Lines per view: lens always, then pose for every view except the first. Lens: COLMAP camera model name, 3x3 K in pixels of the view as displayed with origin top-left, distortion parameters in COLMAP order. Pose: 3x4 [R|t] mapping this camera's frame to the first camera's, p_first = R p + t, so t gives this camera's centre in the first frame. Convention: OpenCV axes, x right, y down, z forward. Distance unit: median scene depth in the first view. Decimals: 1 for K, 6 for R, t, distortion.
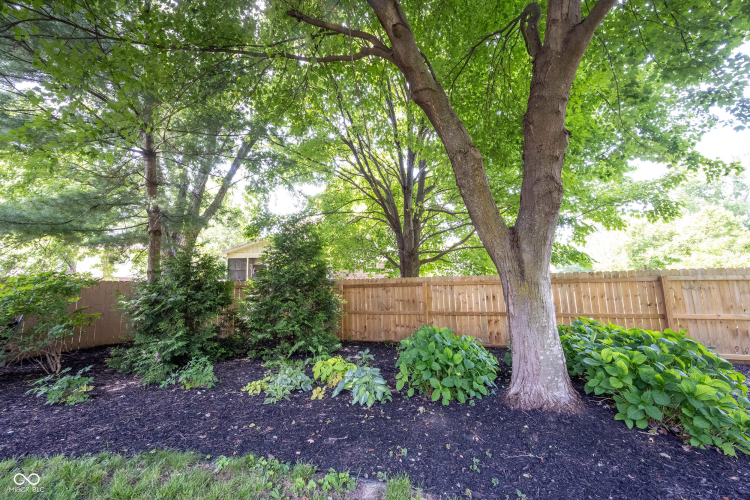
lens RADIAL K [[295.6, 0, 375.0], [0, 295.6, 250.0], [0, 0, 1]] dist [0.000322, -0.000074]
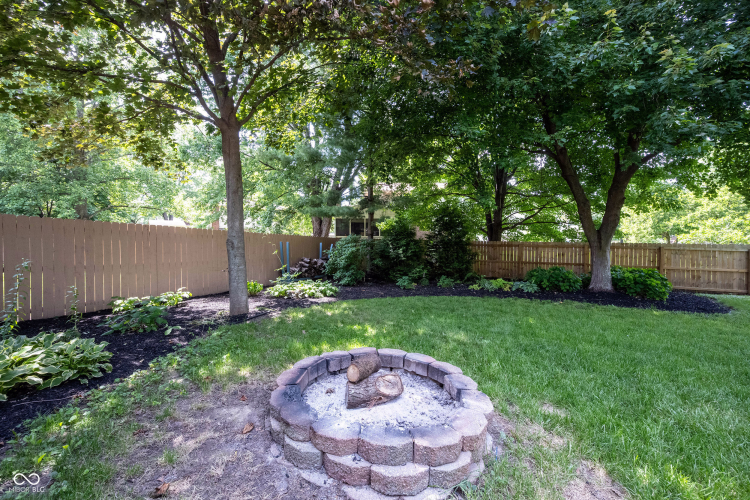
lens RADIAL K [[295.6, 0, 375.0], [0, 295.6, 250.0], [0, 0, 1]] dist [0.000322, -0.000074]
pose [[0.998313, 0.027405, -0.051186, -0.746704], [-0.019211, 0.987850, 0.154216, -0.145049], [0.054791, -0.152973, 0.986710, -0.952919]]
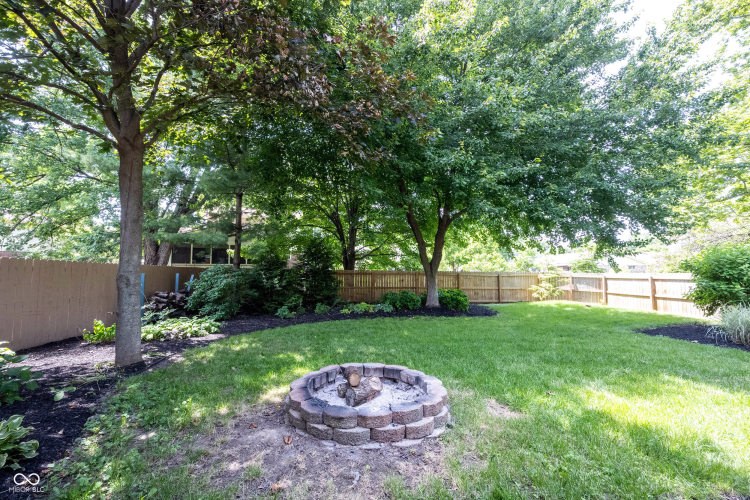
lens RADIAL K [[295.6, 0, 375.0], [0, 295.6, 250.0], [0, 0, 1]] dist [0.000322, -0.000074]
pose [[0.884450, 0.052142, 0.463712, -0.995174], [-0.078863, 0.996145, 0.038406, -0.173402], [-0.459922, -0.070538, 0.885153, -1.052199]]
